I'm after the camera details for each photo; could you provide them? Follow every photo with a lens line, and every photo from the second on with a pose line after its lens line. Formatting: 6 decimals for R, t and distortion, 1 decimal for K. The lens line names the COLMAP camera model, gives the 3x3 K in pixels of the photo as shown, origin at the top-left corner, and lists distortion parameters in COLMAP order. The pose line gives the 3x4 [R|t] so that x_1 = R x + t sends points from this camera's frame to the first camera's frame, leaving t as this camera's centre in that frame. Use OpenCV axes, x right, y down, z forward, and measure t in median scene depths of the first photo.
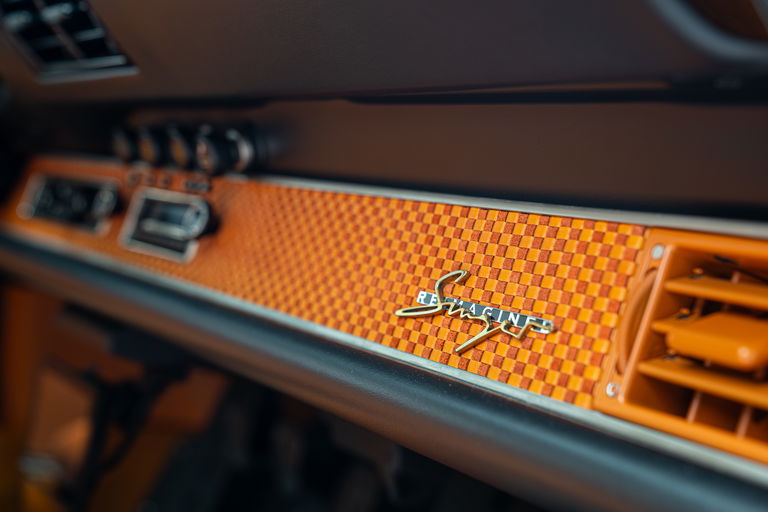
lens RADIAL K [[1087.5, 0, 384.0], [0, 1087.5, 256.0], [0, 0, 1]] dist [0.369103, 0.009506]
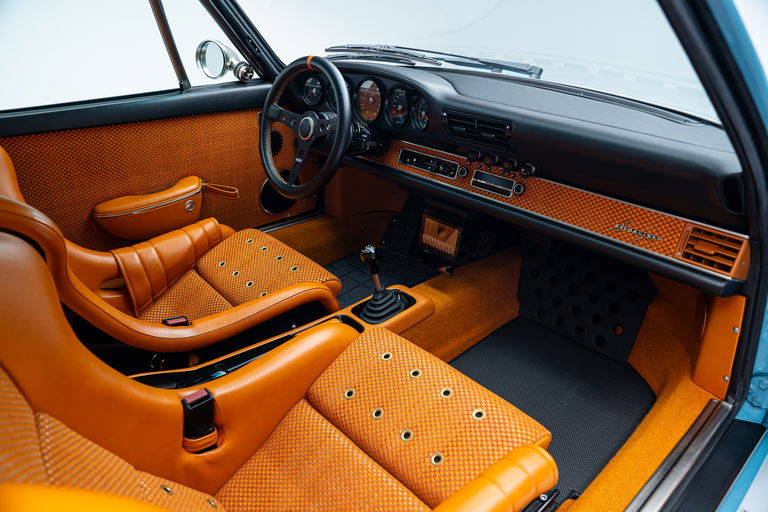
lens RADIAL K [[524.2, 0, 384.0], [0, 524.2, 256.0], [0, 0, 1]] dist [-0.084243, 0.003741]
pose [[0.990916, -0.017687, 0.133313, -1.269902], [-0.021014, 0.958773, 0.283397, -0.445893], [-0.132829, -0.283624, 0.949692, -0.921468]]
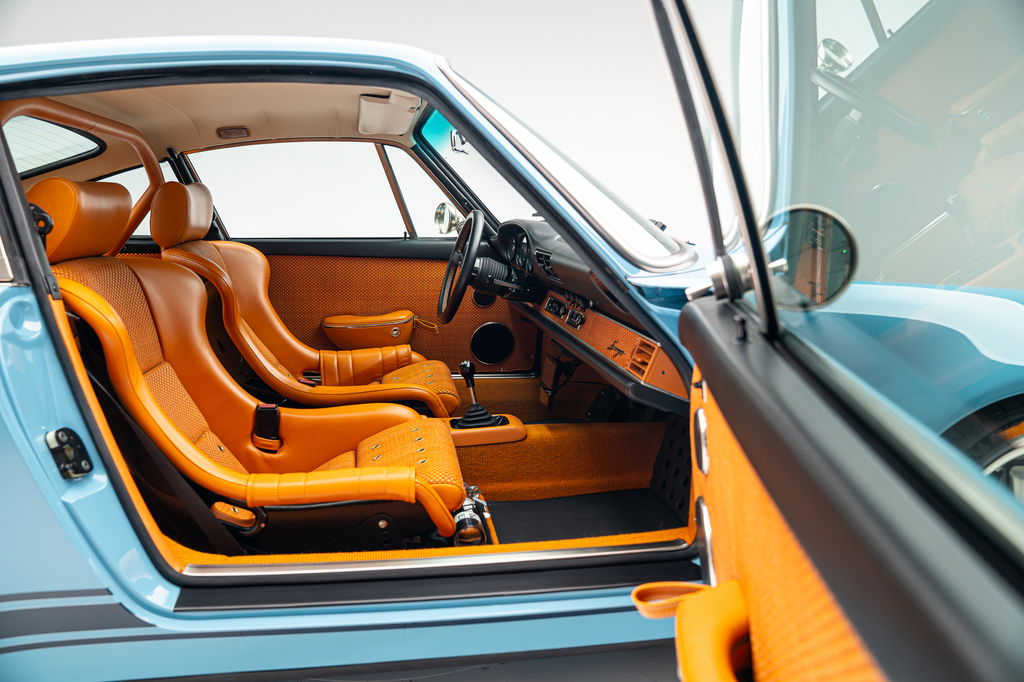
lens RADIAL K [[698.9, 0, 512.0], [0, 698.9, 341.0], [0, 0, 1]] dist [-0.084243, 0.003741]
pose [[0.916201, 0.131122, -0.378660, 0.864873], [-0.118653, 0.991345, 0.056191, -0.106939], [0.382750, -0.006553, 0.923829, -2.109668]]
